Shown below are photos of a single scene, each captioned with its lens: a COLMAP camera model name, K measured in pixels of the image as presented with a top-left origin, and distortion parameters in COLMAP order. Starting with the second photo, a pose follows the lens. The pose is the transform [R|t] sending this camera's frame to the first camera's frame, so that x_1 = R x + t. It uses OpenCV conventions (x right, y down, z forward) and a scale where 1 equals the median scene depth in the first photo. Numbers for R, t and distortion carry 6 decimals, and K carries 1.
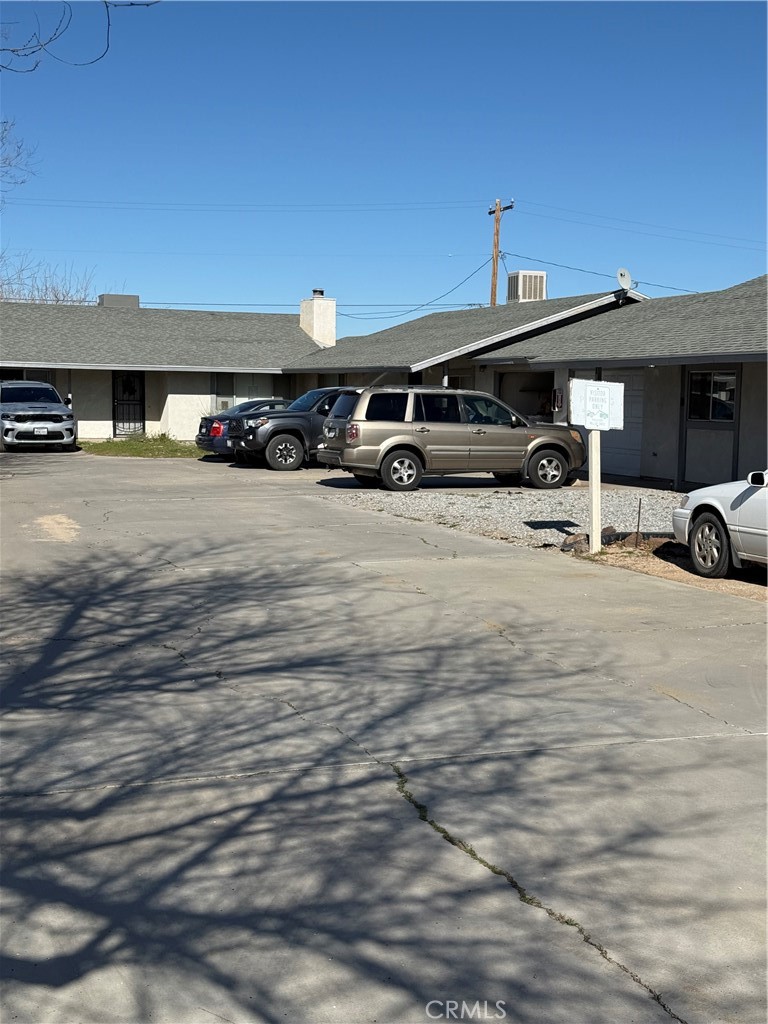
lens RADIAL K [[1429.4, 0, 384.0], [0, 1429.4, 512.0], [0, 0, 1]] dist [0.149182, -0.019019]
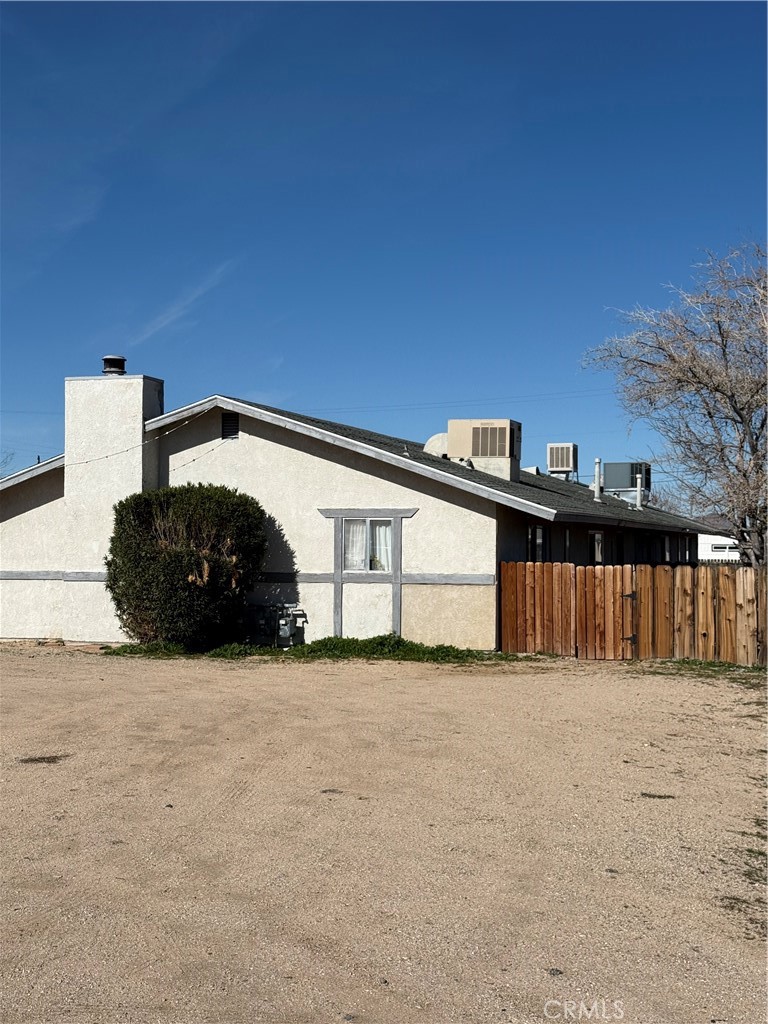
lens RADIAL K [[1429.4, 0, 384.0], [0, 1429.4, 512.0], [0, 0, 1]] dist [0.149182, -0.019019]
pose [[0.769795, -0.029814, -0.637594, 0.985538], [-0.044605, 0.993954, -0.100332, 0.010407], [0.636730, 0.105675, 0.763811, 0.059724]]
